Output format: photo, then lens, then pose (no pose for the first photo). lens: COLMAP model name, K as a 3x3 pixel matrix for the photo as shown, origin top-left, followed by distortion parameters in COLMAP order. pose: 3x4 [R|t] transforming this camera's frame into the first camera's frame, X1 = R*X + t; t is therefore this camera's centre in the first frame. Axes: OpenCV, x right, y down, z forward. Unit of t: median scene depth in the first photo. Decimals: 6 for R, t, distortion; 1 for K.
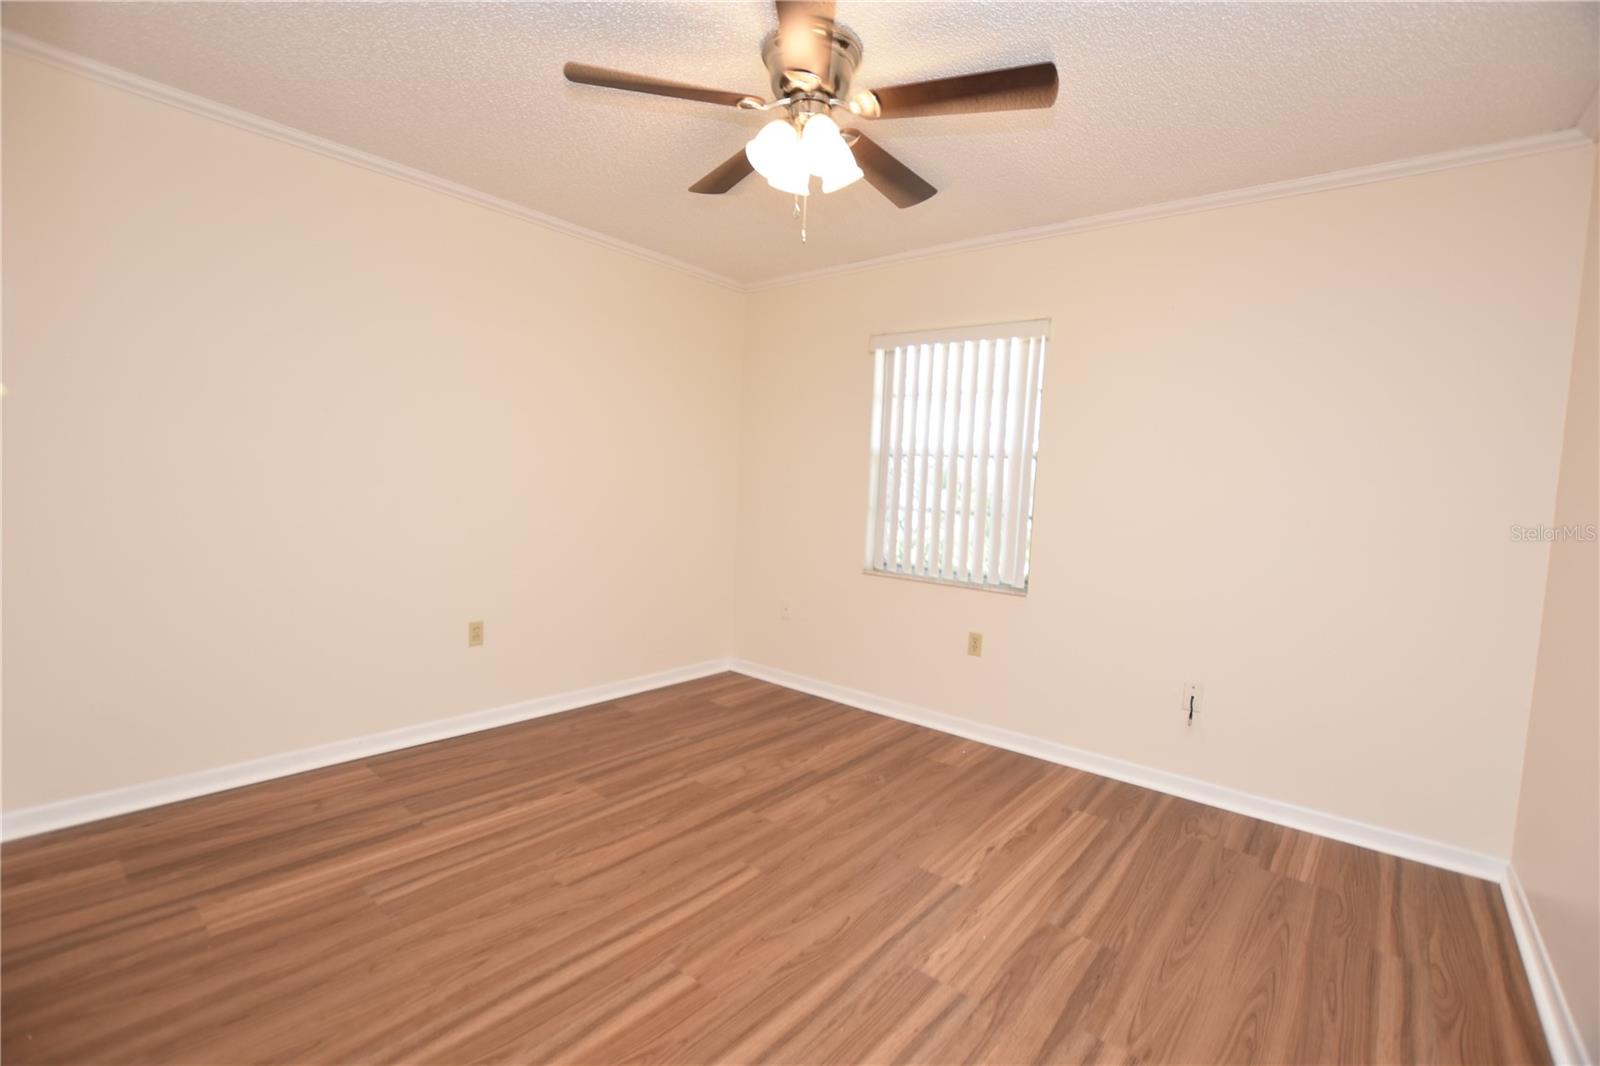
lens RADIAL K [[712.9, 0, 796.2], [0, 712.9, 536.1], [0, 0, 1]] dist [-0.026430, 0.000670]
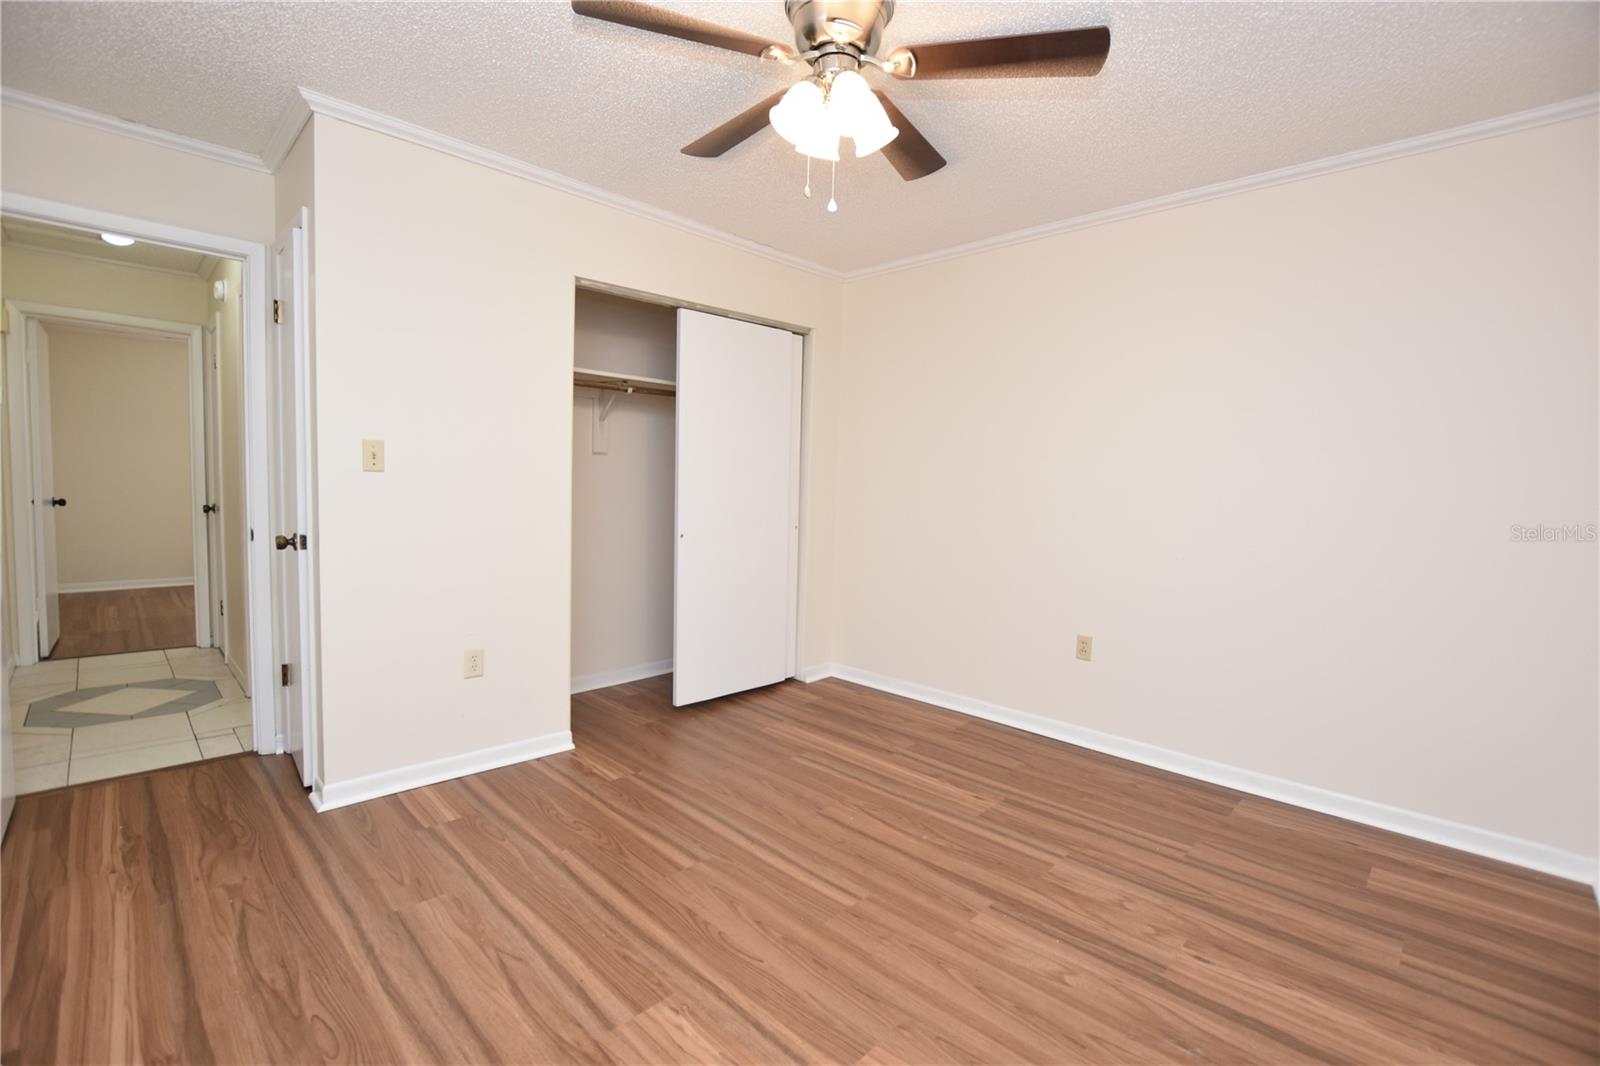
lens RADIAL K [[712.9, 0, 796.2], [0, 712.9, 536.1], [0, 0, 1]] dist [-0.026430, 0.000670]
pose [[-0.088572, 0.024630, -0.995765, 0.820619], [-0.103385, 0.994068, 0.033784, -0.016896], [0.990690, 0.105939, -0.085500, 0.937323]]
